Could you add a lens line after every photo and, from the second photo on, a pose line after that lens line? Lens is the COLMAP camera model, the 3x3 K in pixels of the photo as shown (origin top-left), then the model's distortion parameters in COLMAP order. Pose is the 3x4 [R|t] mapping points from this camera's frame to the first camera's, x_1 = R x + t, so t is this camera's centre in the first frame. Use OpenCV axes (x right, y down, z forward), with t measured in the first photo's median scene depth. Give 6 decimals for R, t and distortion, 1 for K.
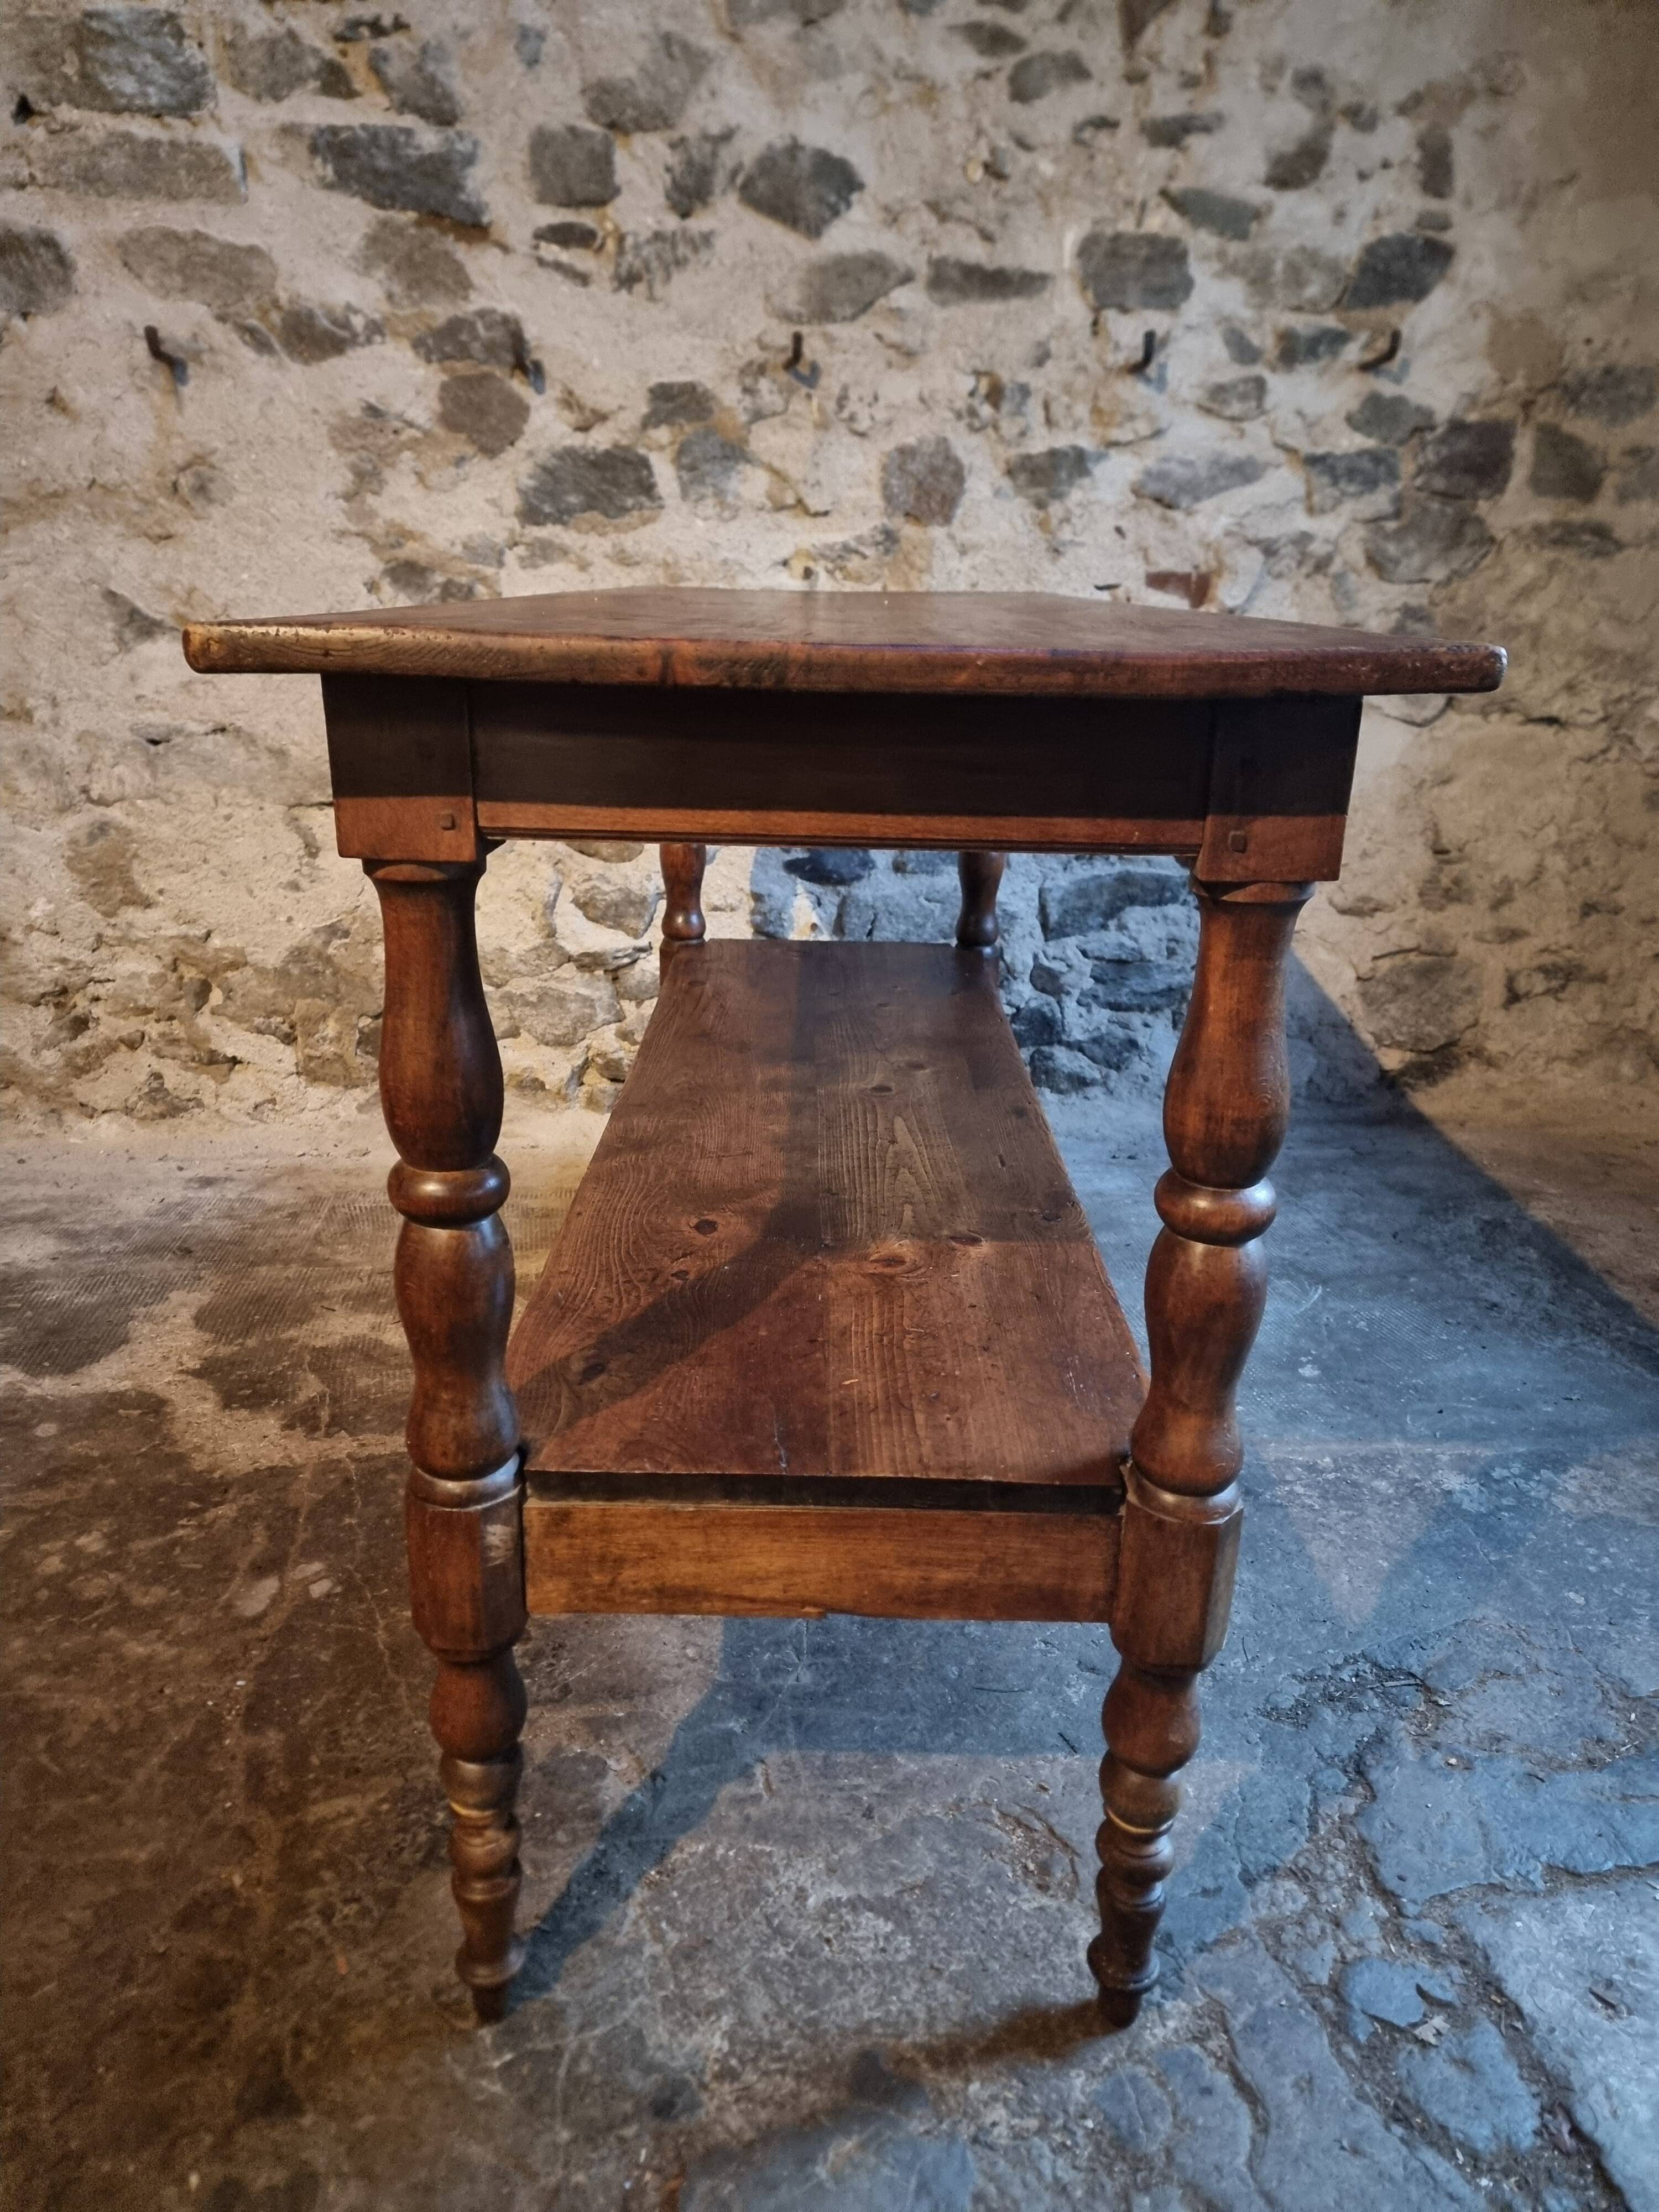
lens RADIAL K [[1514.0, 0, 820.6], [0, 1514.0, 1113.2], [0, 0, 1]] dist [0.066976, -0.059750]
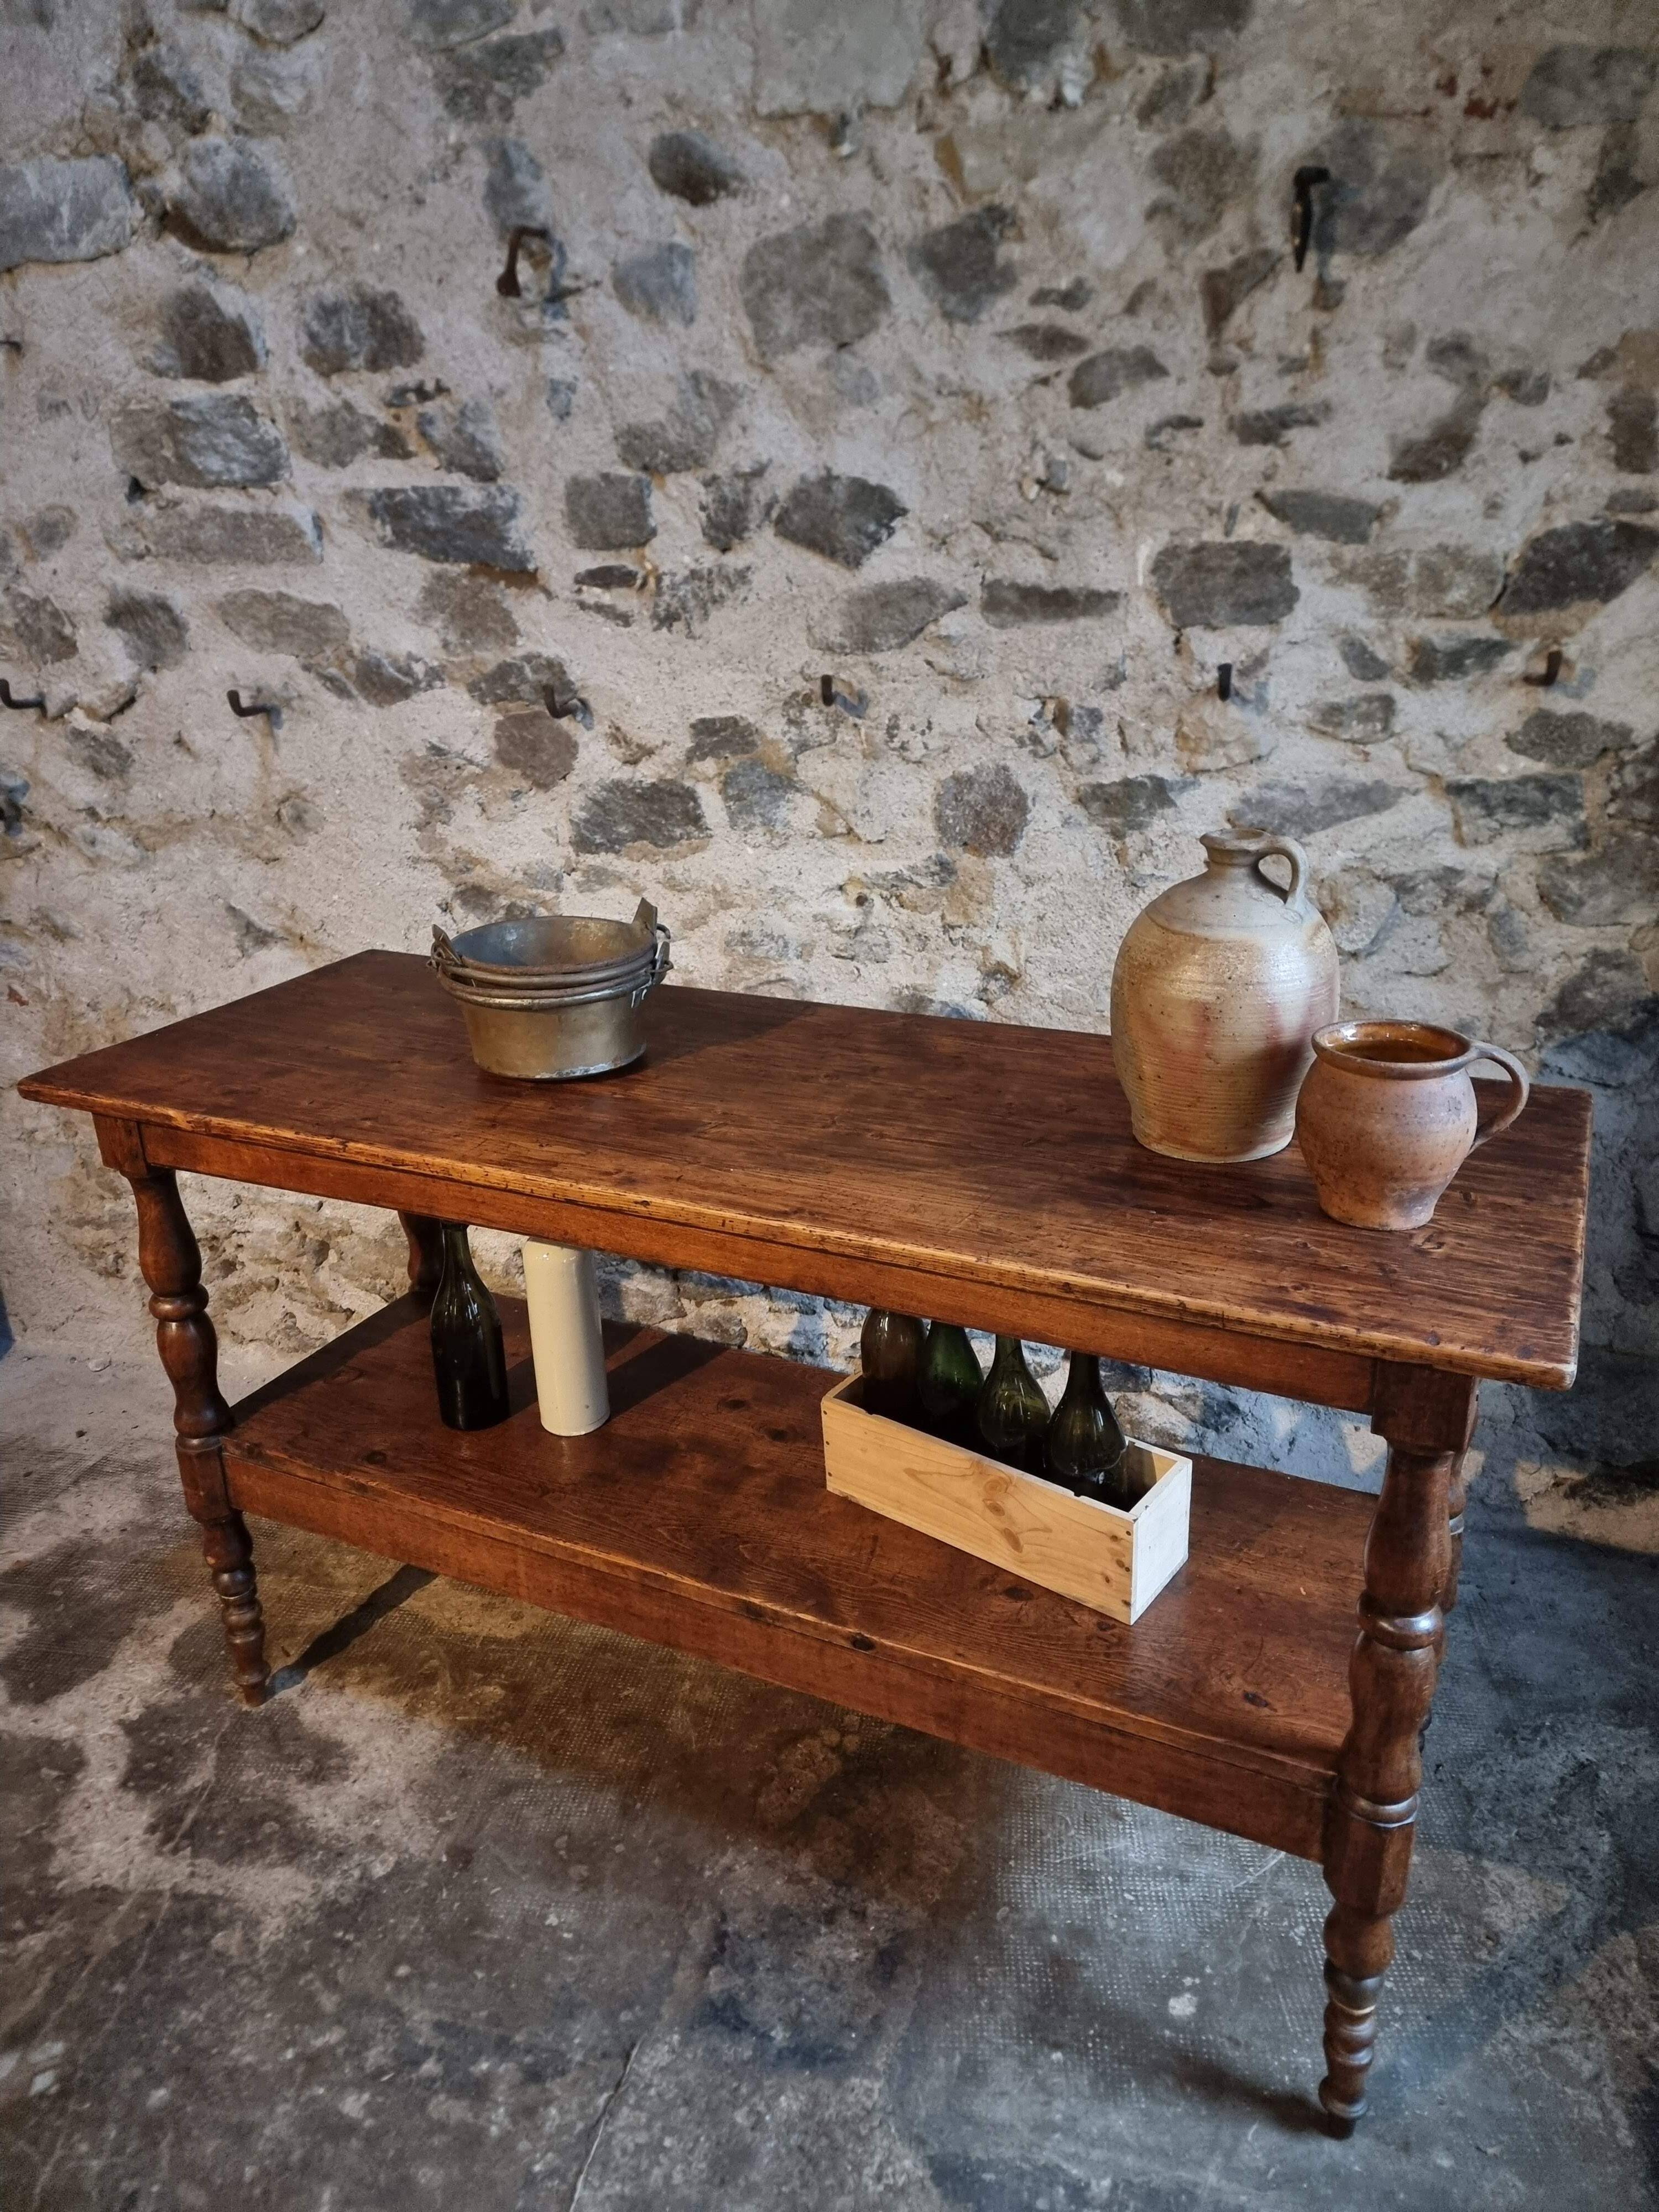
lens RADIAL K [[1514.0, 0, 823.5], [0, 1514.0, 1117.3], [0, 0, 1]] dist [0.066976, -0.059750]
pose [[0.940610, 0.088239, -0.327822, 0.298918], [-0.071231, 0.995433, 0.063558, -0.292321], [0.331933, -0.036433, 0.942599, 0.119838]]
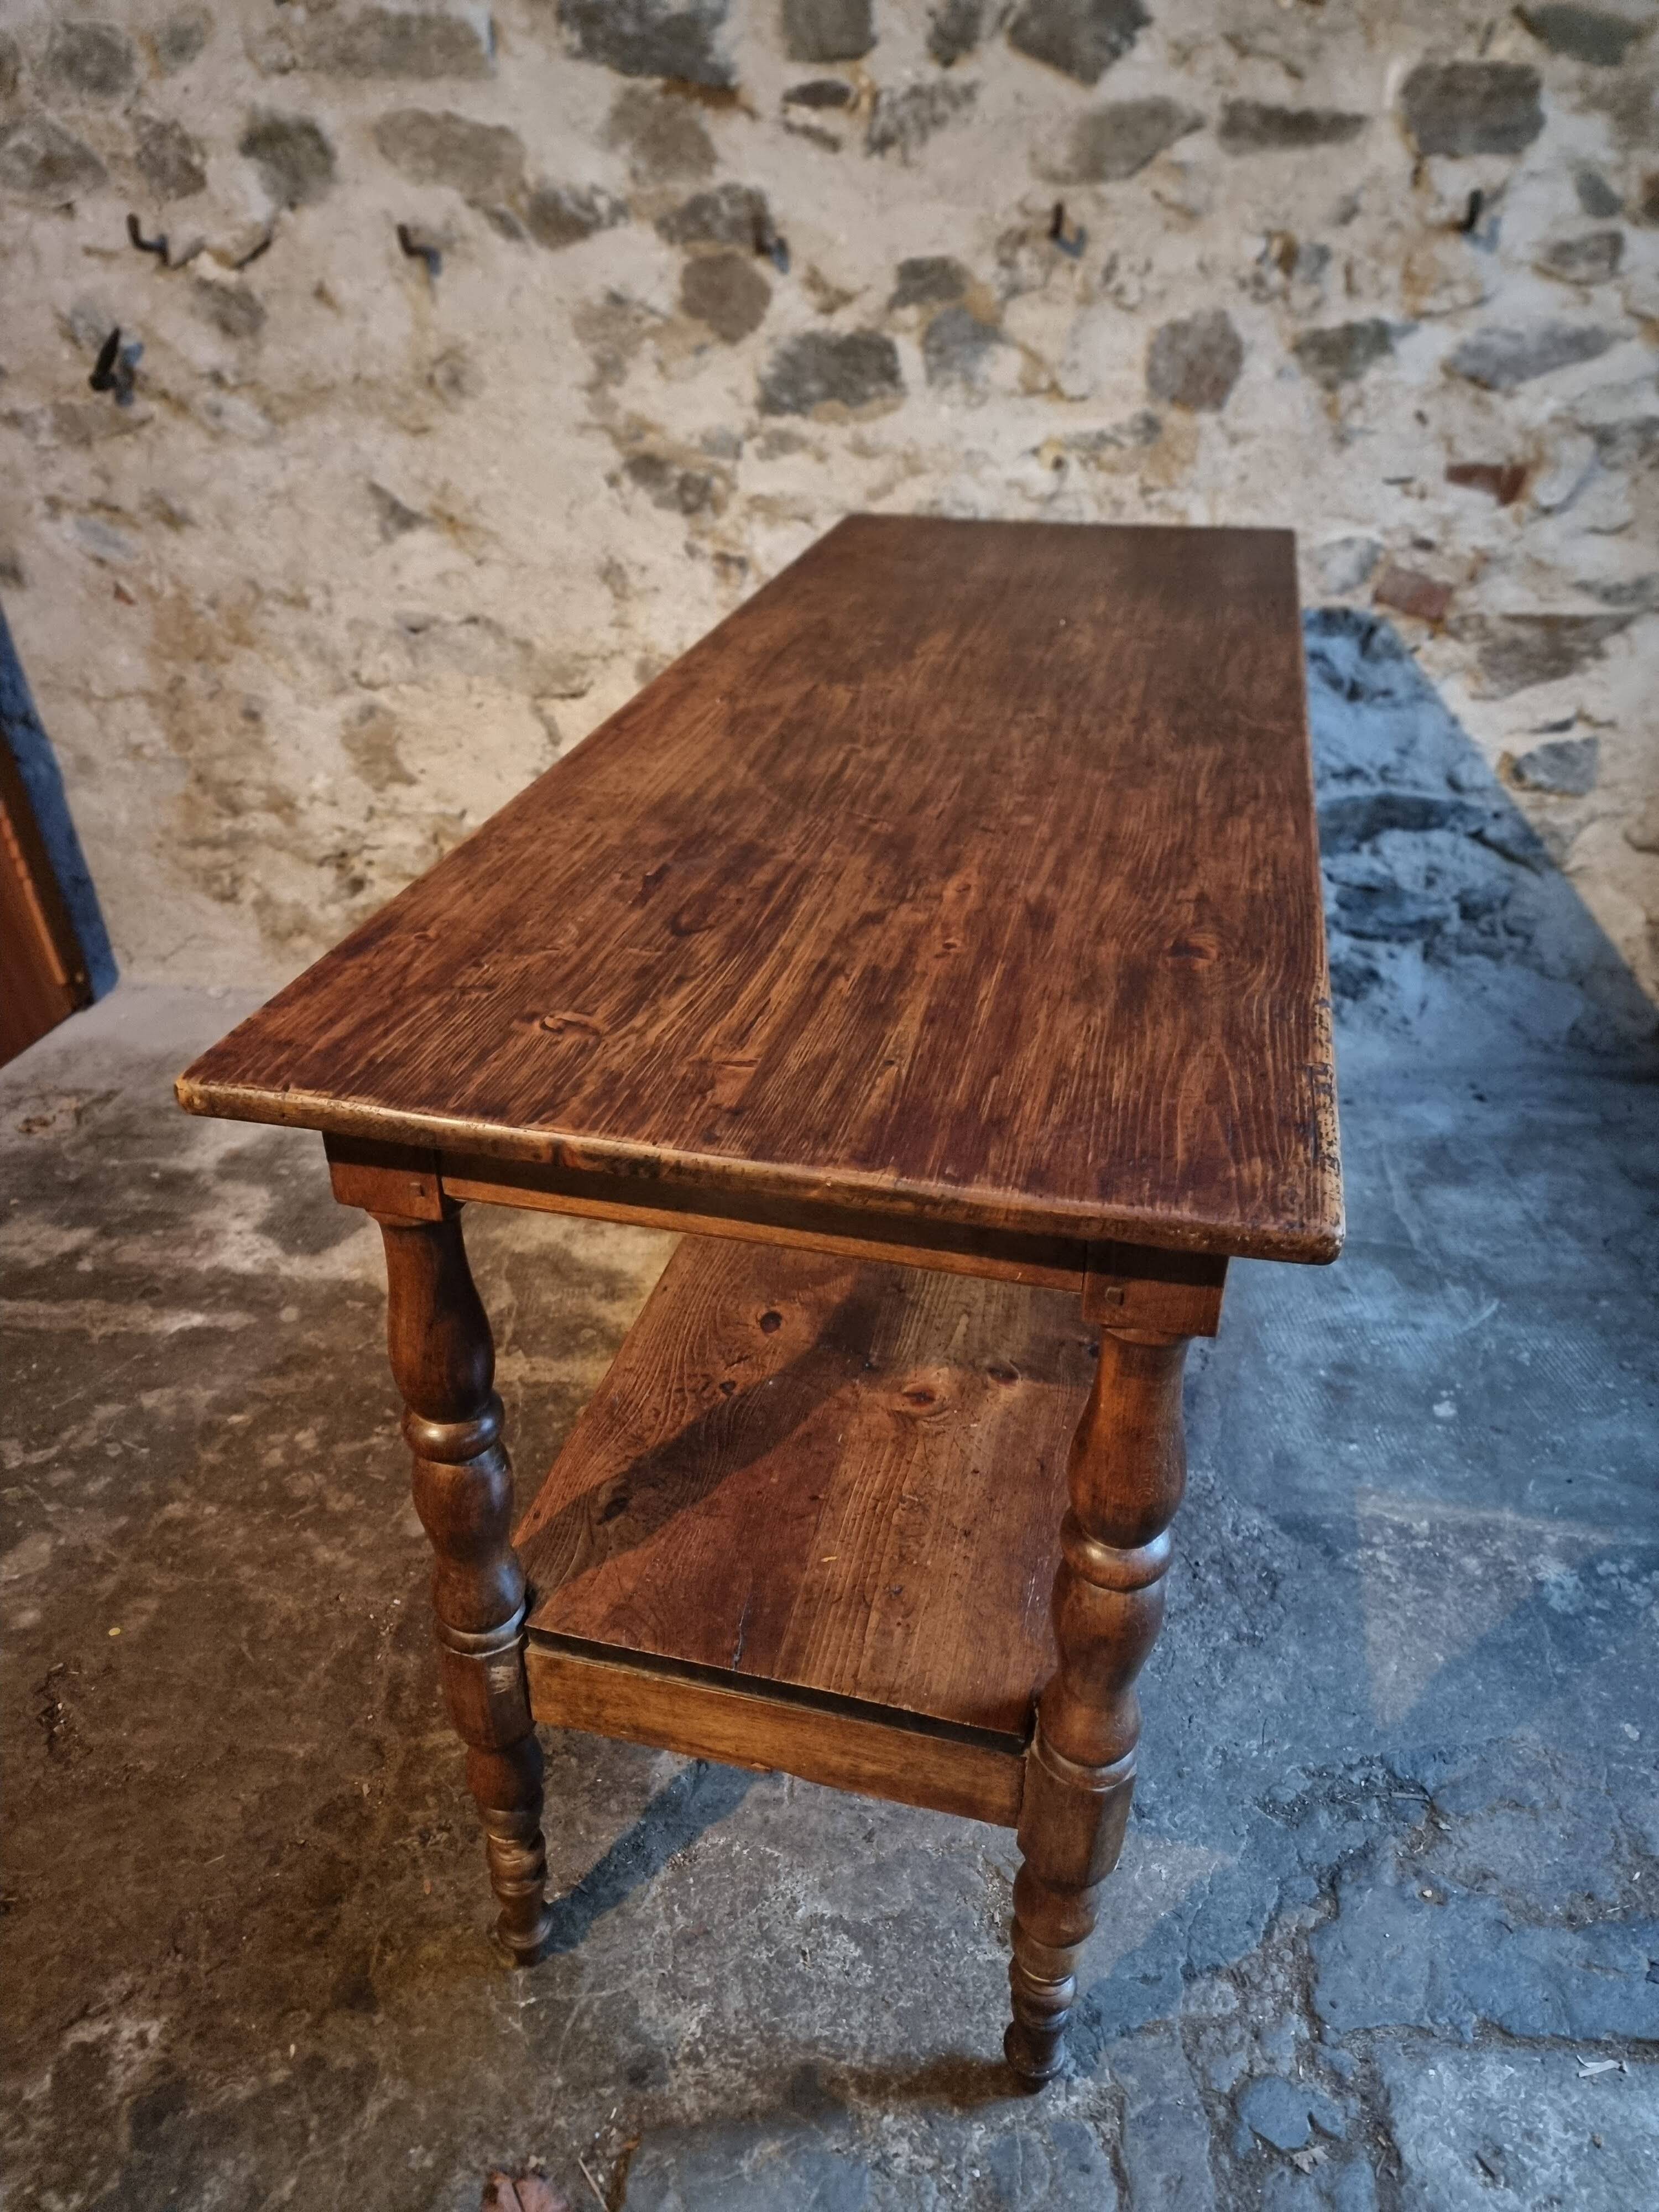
lens RADIAL K [[1514.0, 0, 798.7], [0, 1514.0, 1120.5], [0, 0, 1]] dist [0.066976, -0.059750]
pose [[0.970385, 0.108707, -0.215720, 0.087528], [-0.061728, 0.974961, 0.213635, -0.161112], [0.233542, -0.193992, 0.952798, -0.004729]]
